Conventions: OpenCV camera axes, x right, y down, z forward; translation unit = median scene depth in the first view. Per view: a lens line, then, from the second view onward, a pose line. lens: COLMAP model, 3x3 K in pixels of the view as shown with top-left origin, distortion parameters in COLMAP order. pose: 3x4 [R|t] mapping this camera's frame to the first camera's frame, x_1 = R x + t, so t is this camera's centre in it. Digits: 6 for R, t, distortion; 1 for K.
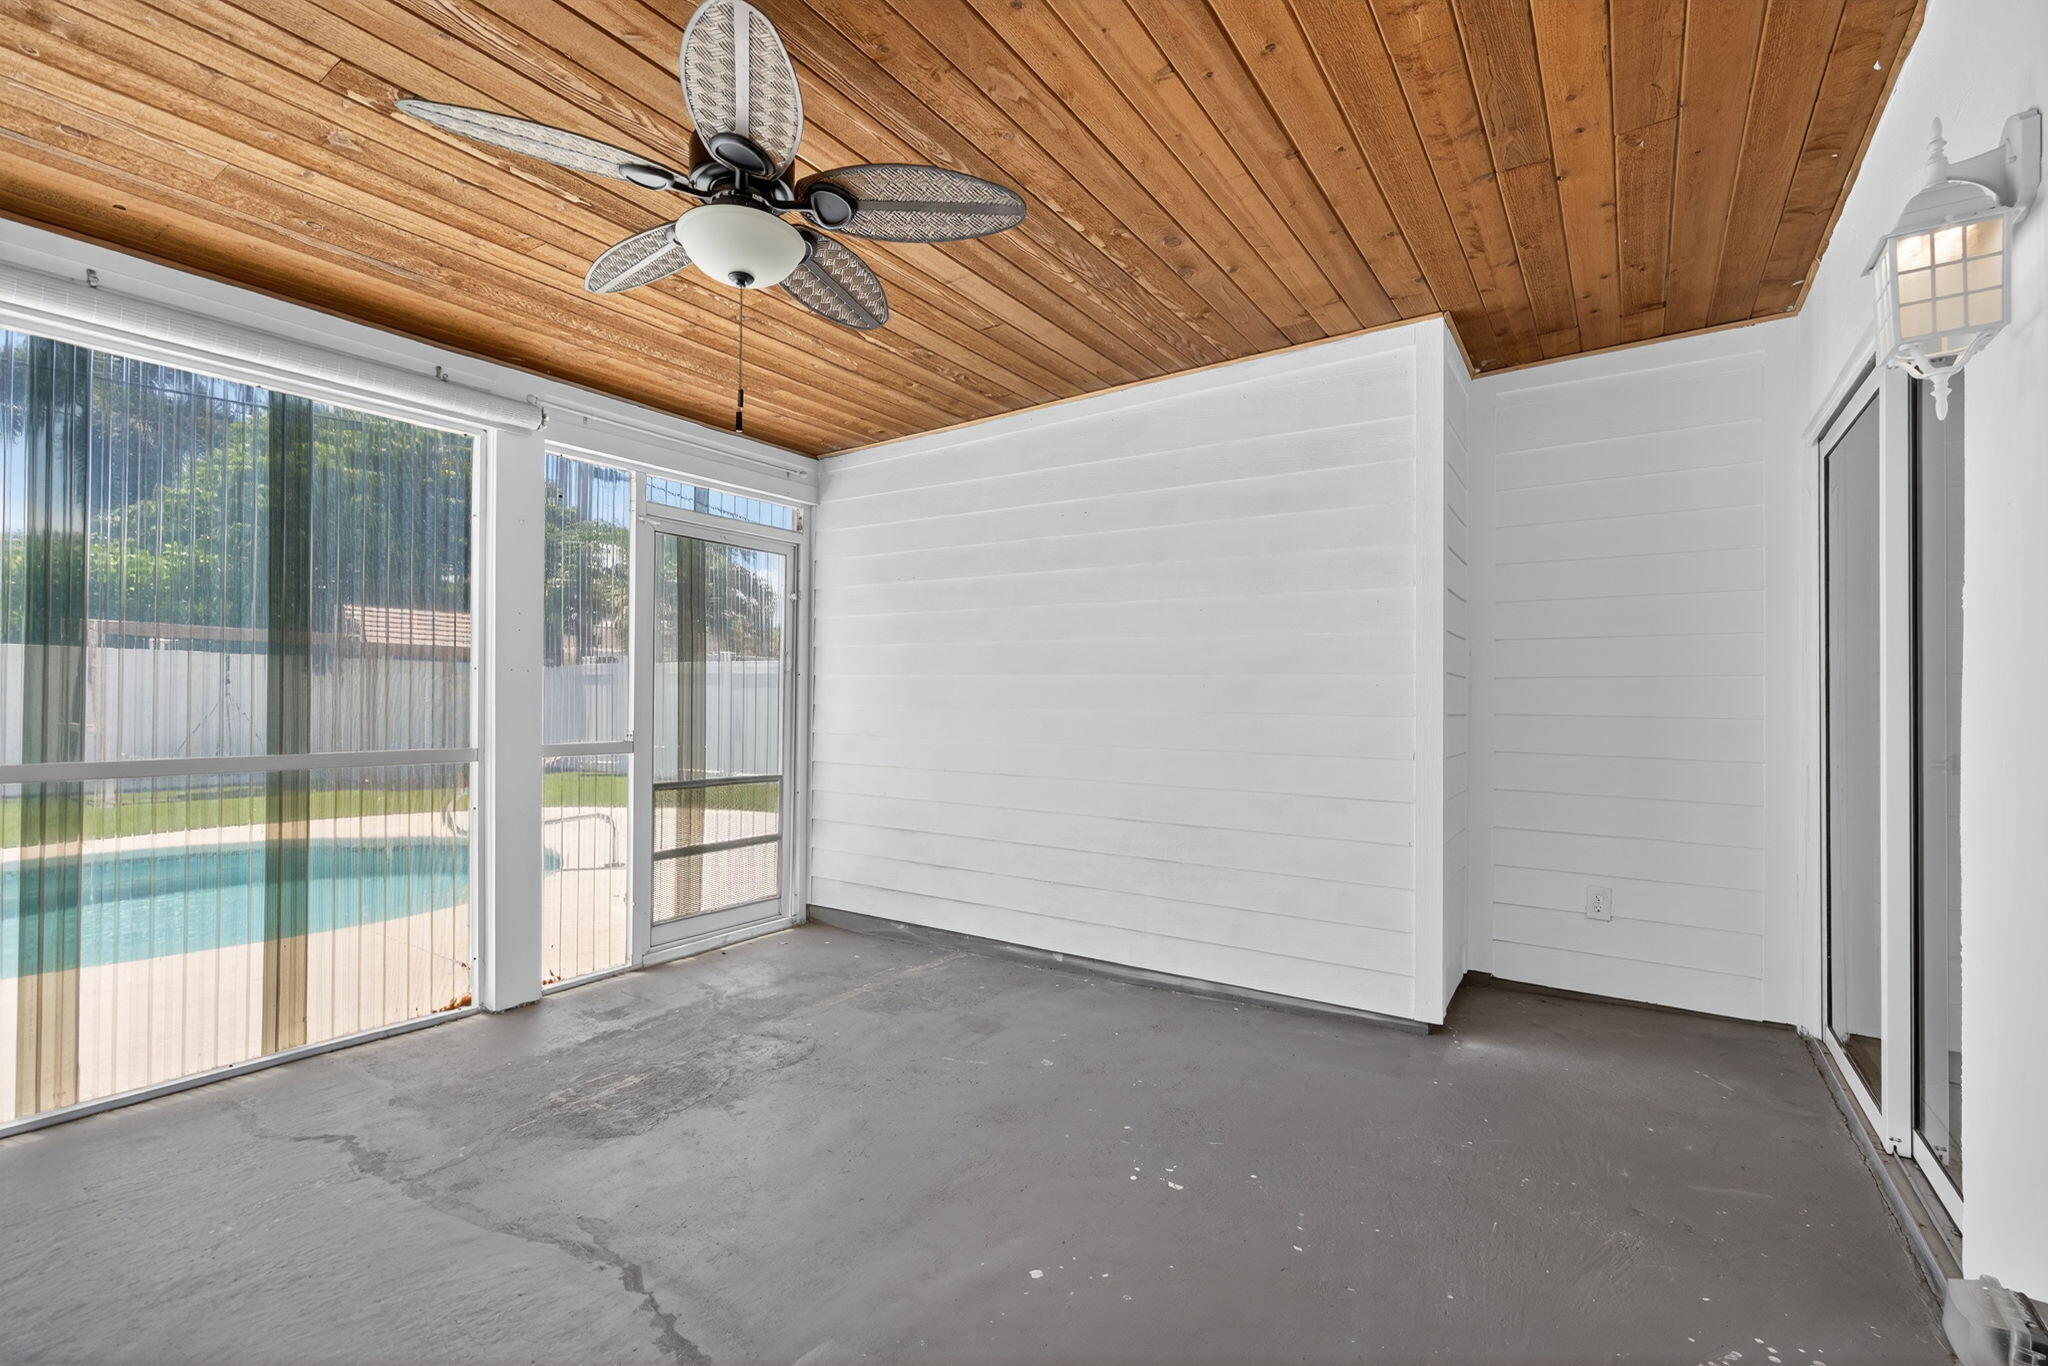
lens RADIAL K [[908.0, 0, 1028.3], [0, 908.0, 677.1], [0, 0, 1]] dist [0.000358, 0.000559]
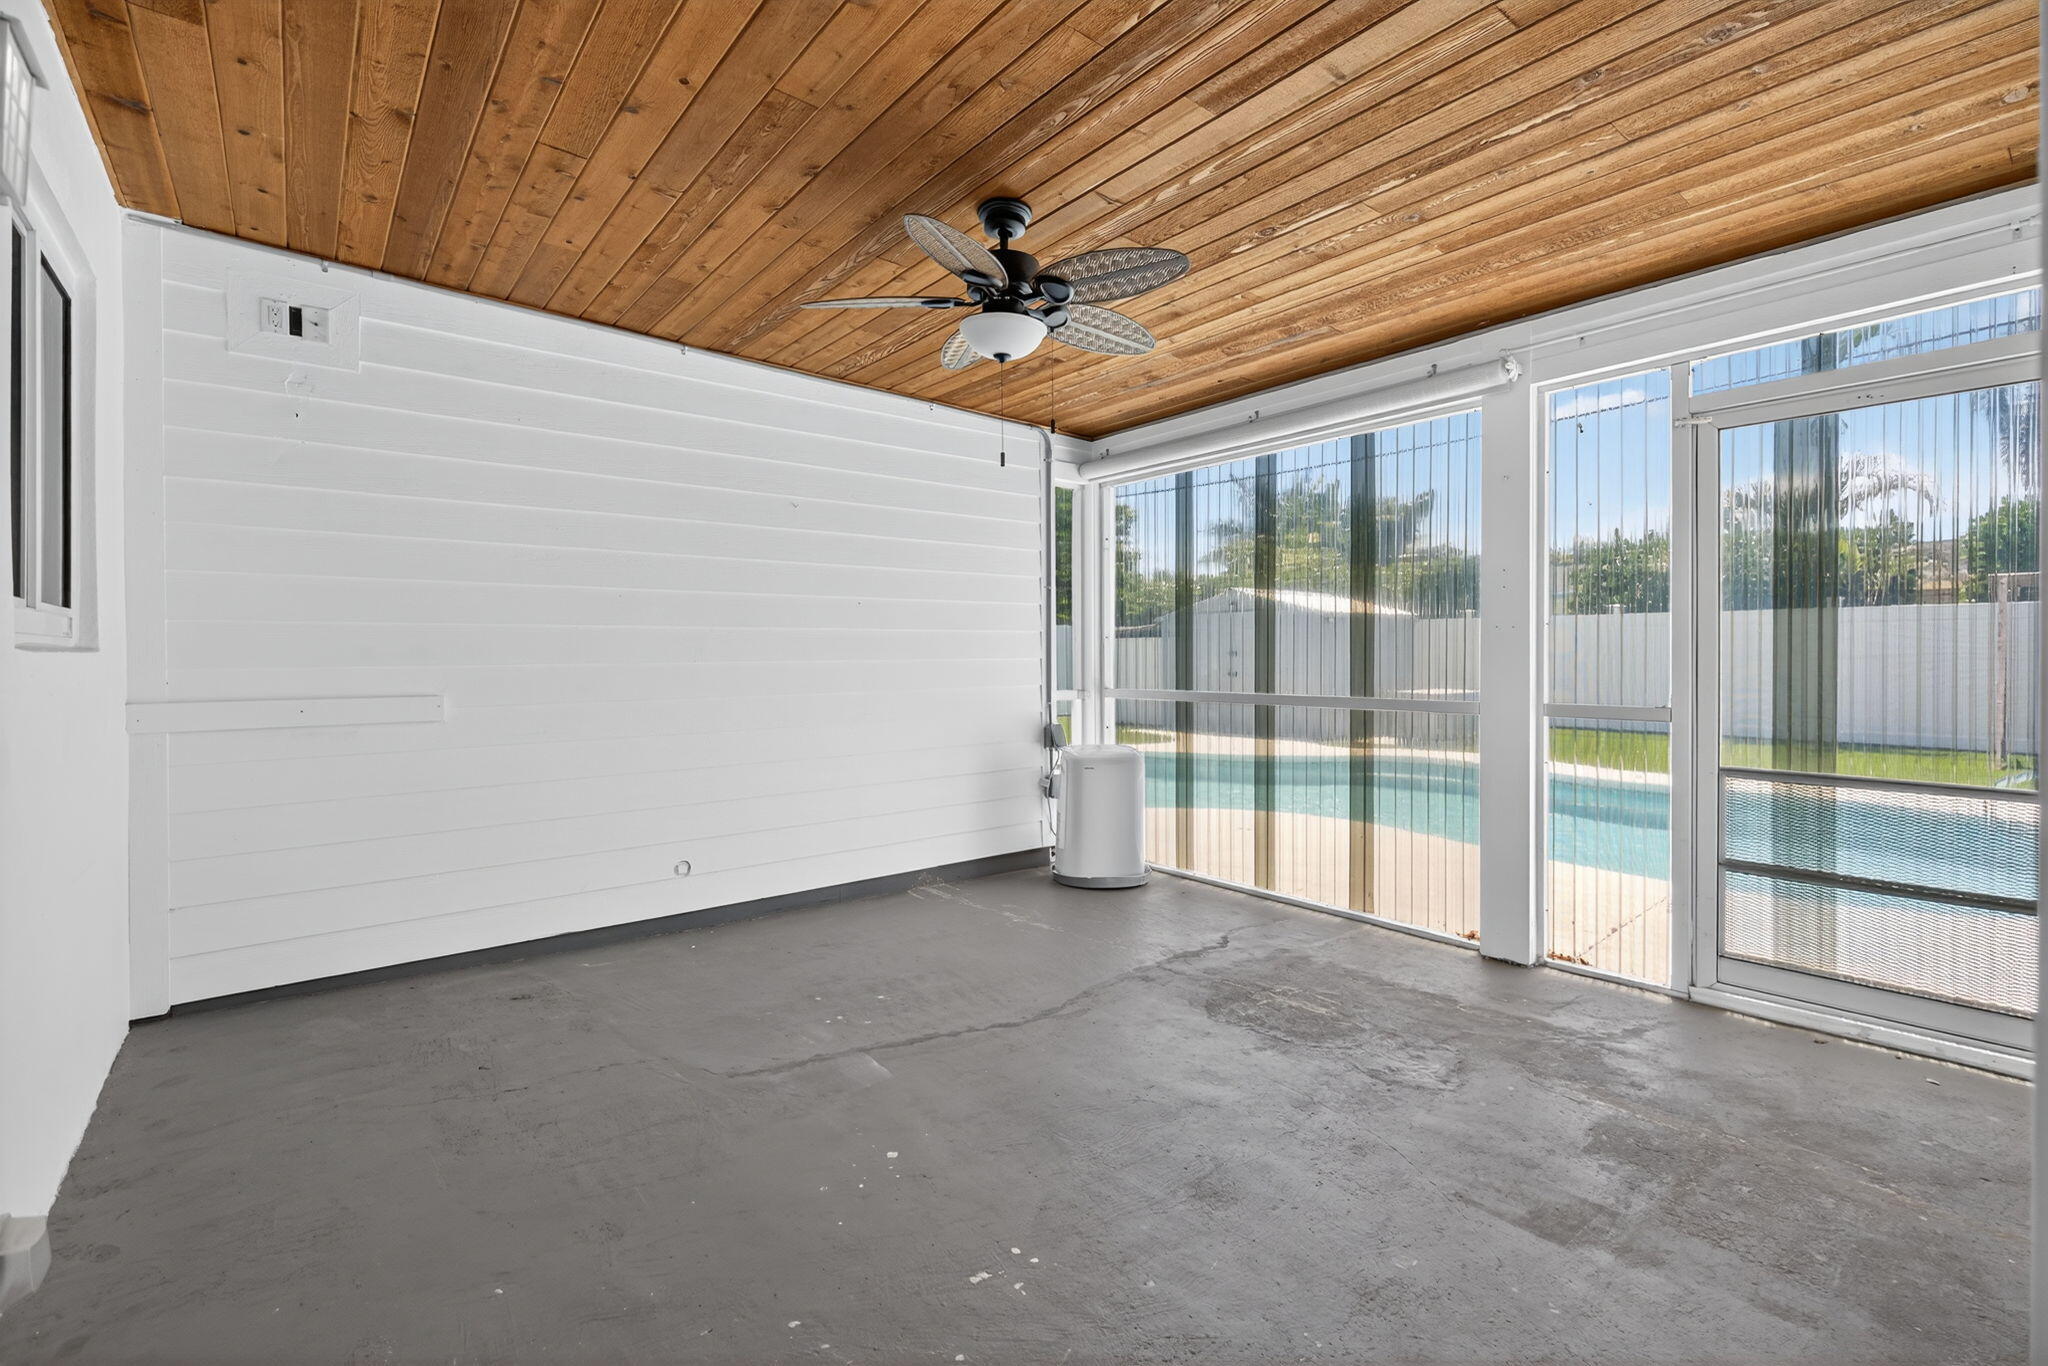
lens RADIAL K [[916.2, 0, 1025.8], [0, 916.2, 650.1], [0, 0, 1]] dist [-0.000503, 0.000231]
pose [[-0.296253, -0.011360, -0.955042, 0.670761], [0.028500, 0.999379, -0.020728, 0.028111], [0.954684, -0.033359, -0.295746, 0.947698]]
